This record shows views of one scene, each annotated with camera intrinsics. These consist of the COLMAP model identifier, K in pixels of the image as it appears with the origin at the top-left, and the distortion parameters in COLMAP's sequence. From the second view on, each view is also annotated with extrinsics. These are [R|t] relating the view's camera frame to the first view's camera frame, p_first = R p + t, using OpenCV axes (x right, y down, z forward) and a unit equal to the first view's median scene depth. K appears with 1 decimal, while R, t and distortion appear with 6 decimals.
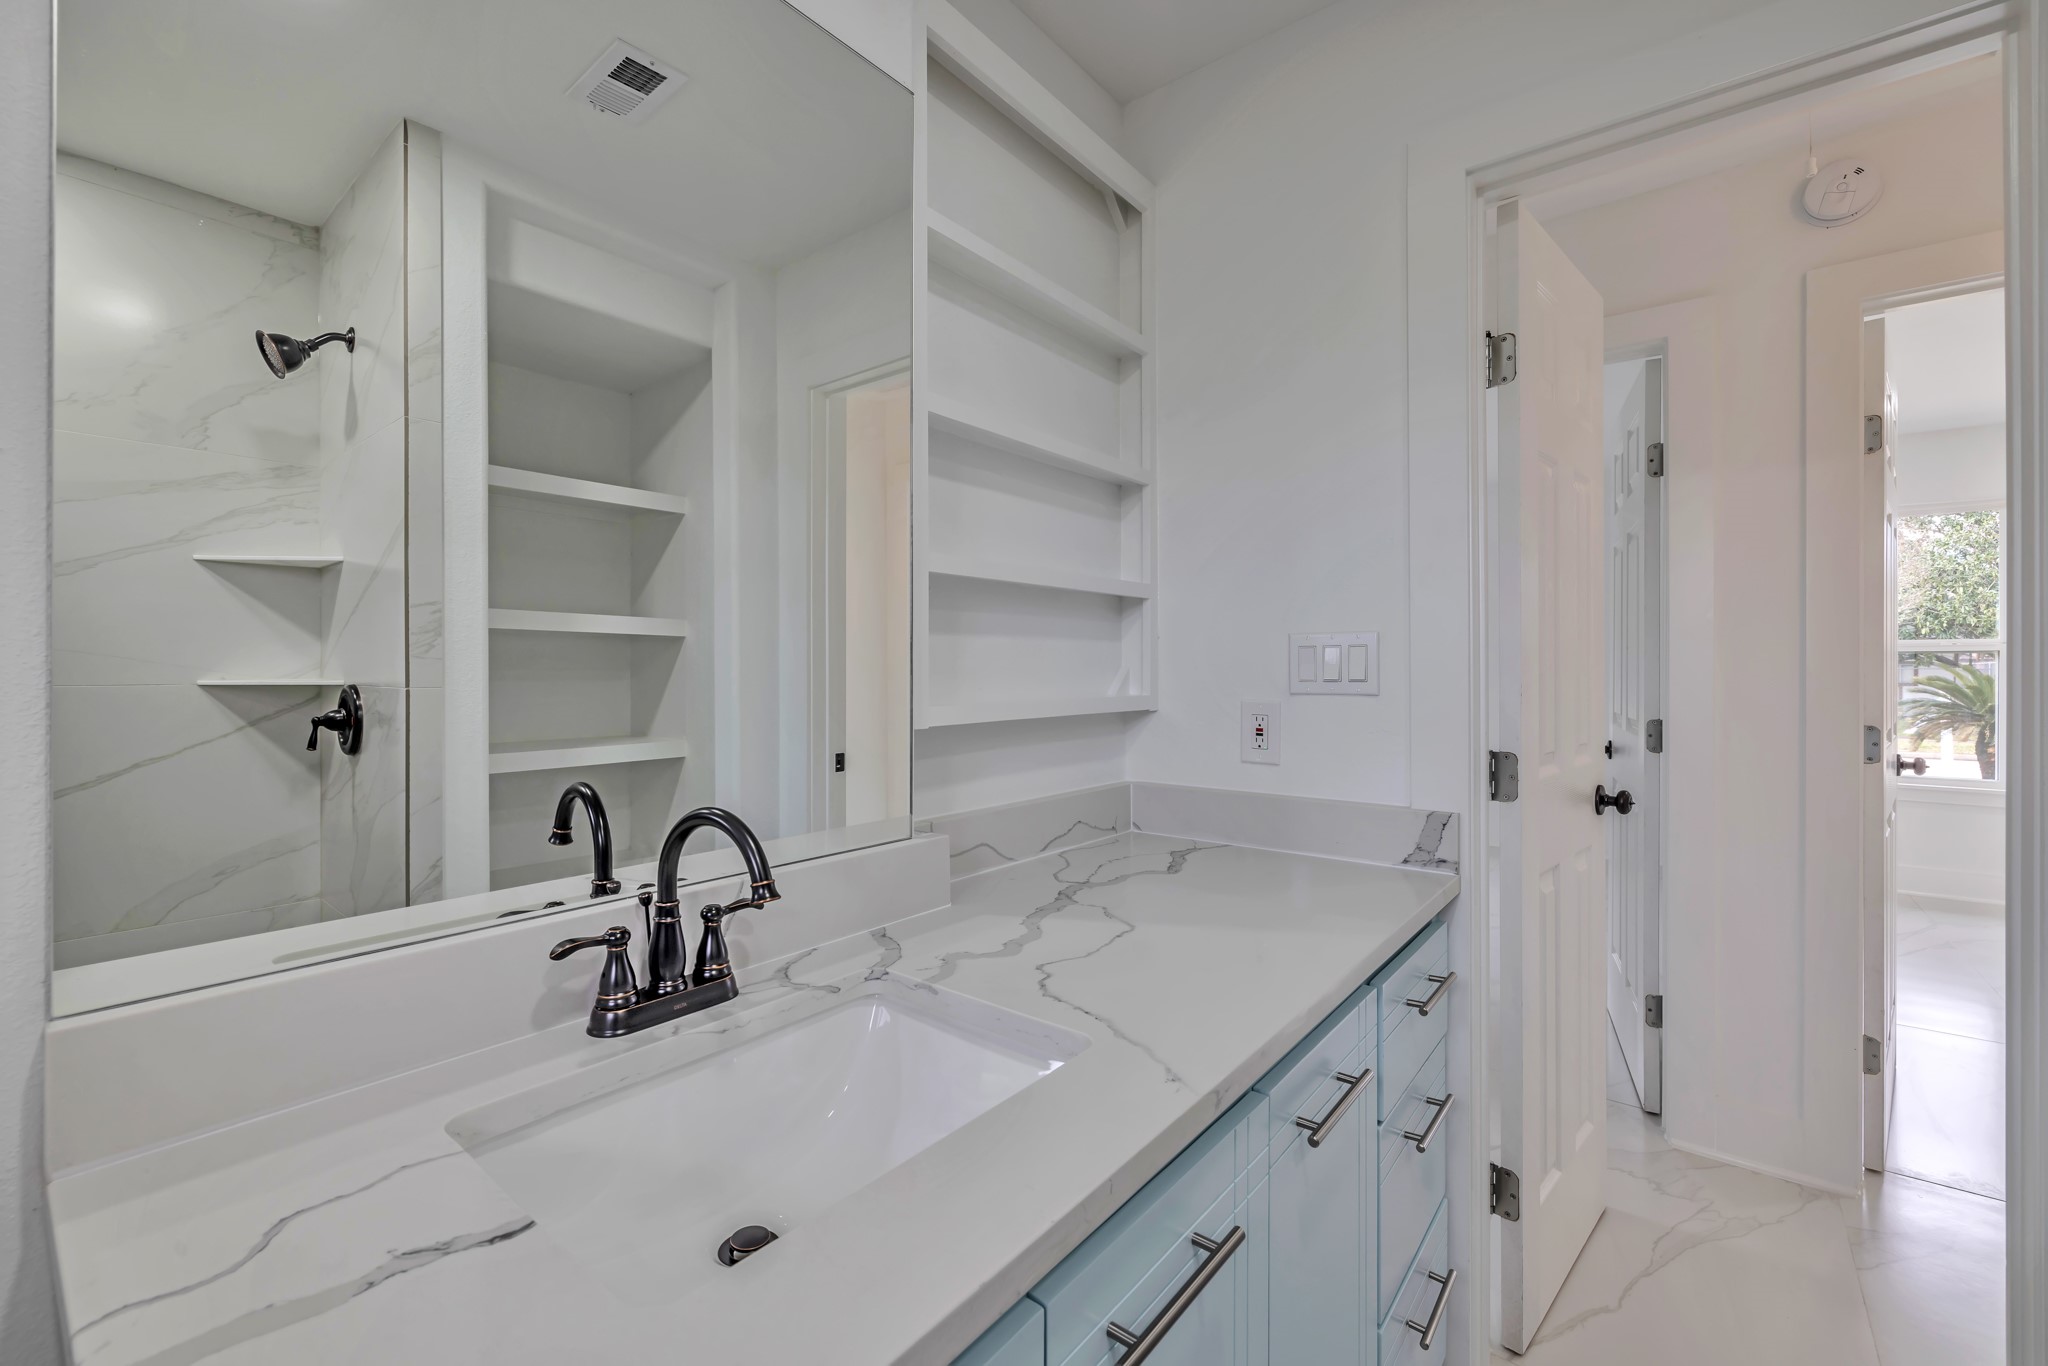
lens RADIAL K [[853.4, 0, 1012.8], [0, 853.4, 666.5], [0, 0, 1]] dist [-0.001449, -0.000059]
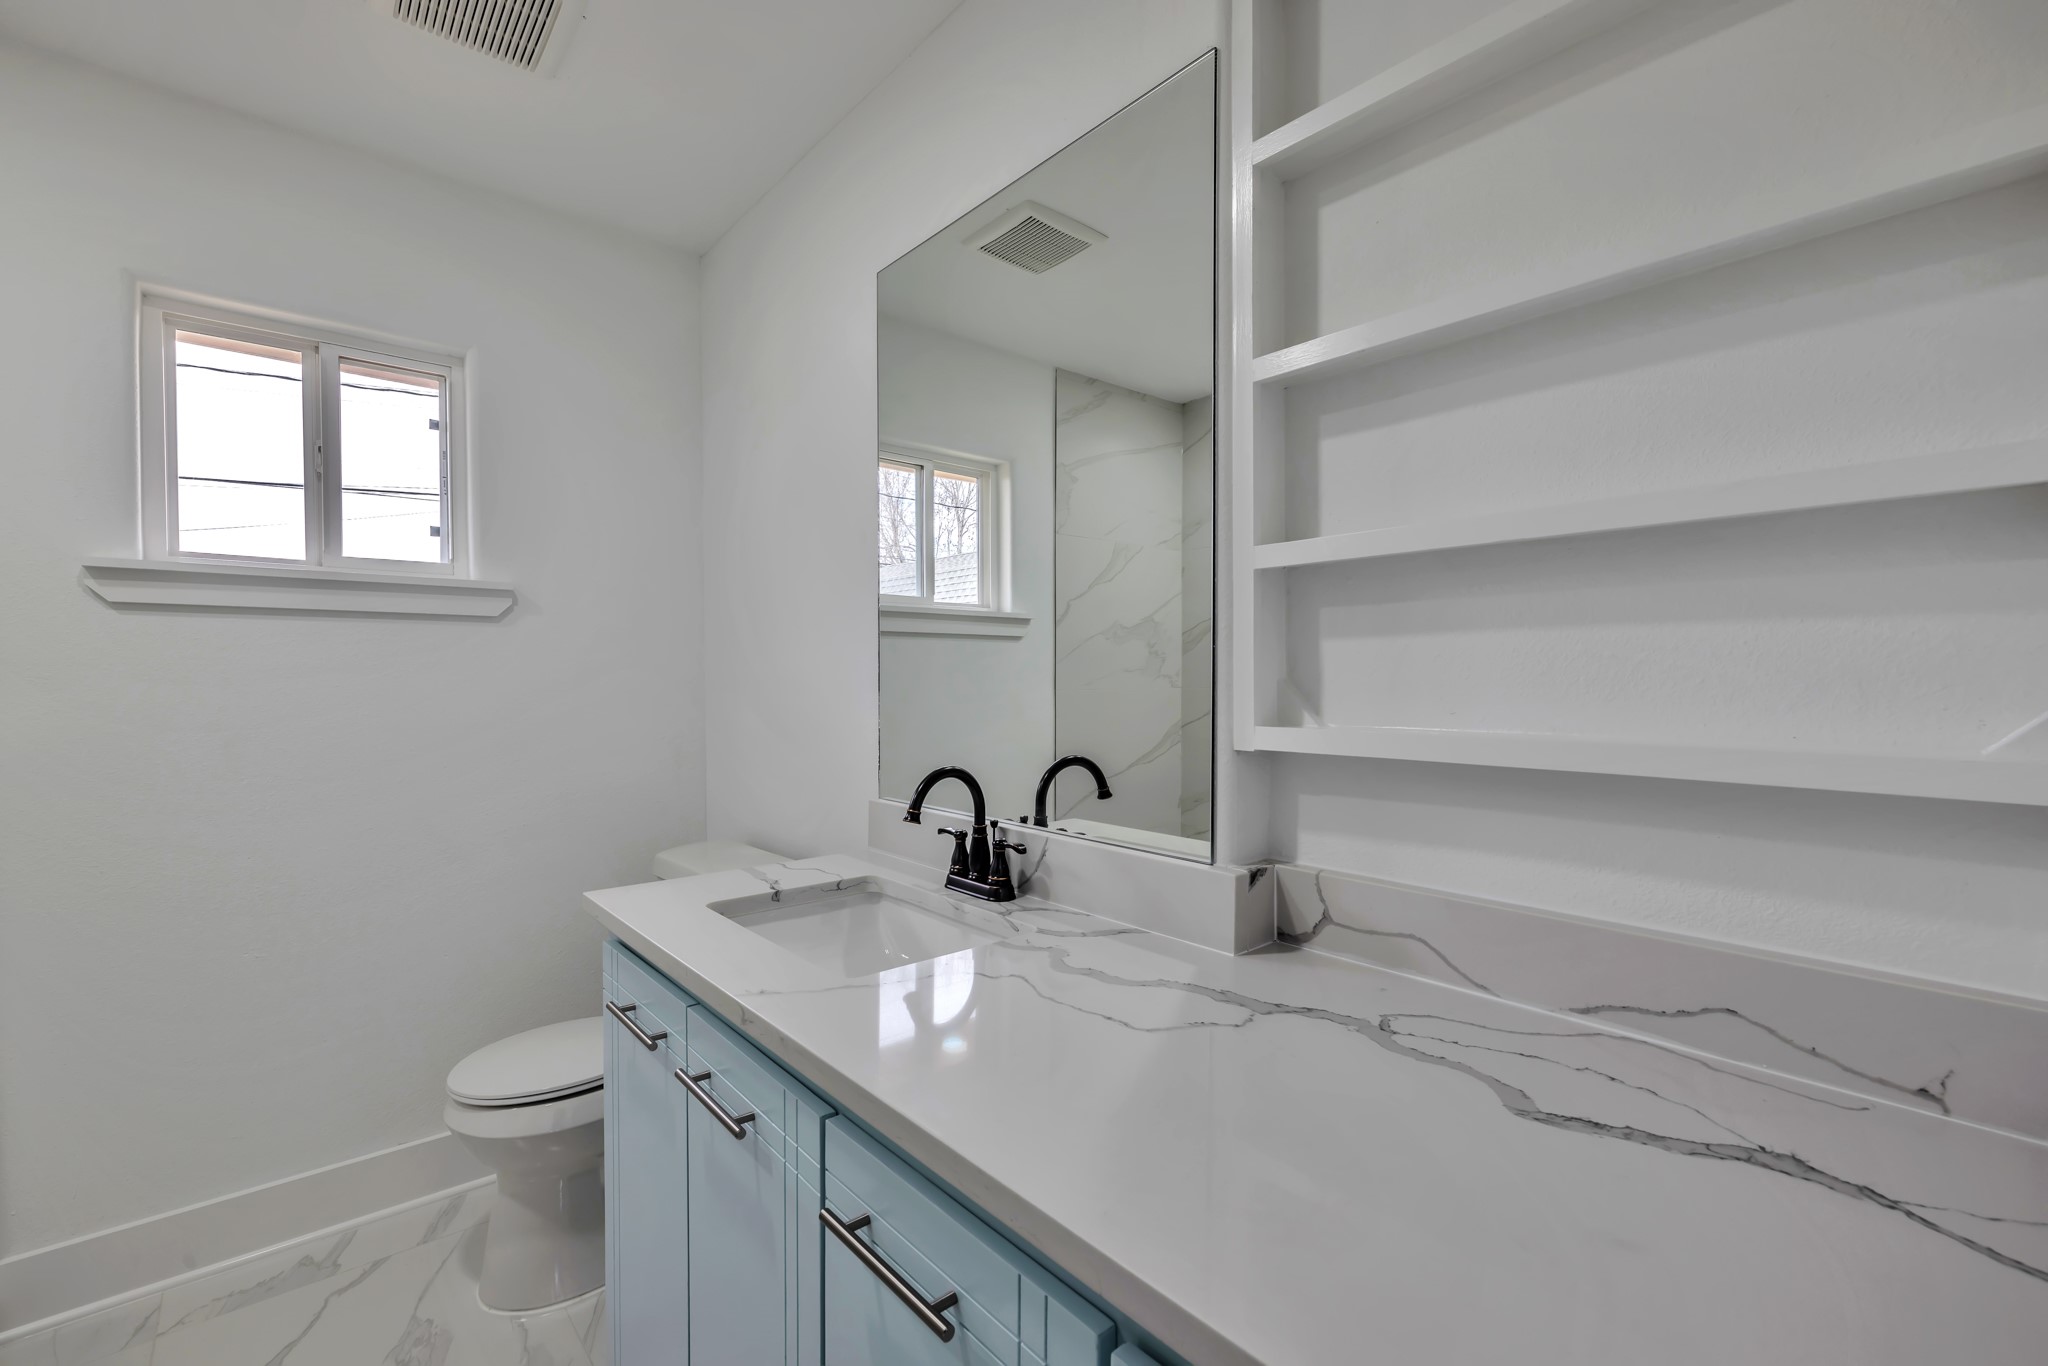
lens RADIAL K [[902.3, 0, 1024.0], [0, 902.3, 683.0], [0, 0, 1]] dist [0.000656, 0.000093]
pose [[-0.195354, -0.003887, -0.980725, 1.001217], [-0.004712, 0.999984, -0.003025, 0.011855], [0.980722, 0.004031, -0.195369, 1.137126]]
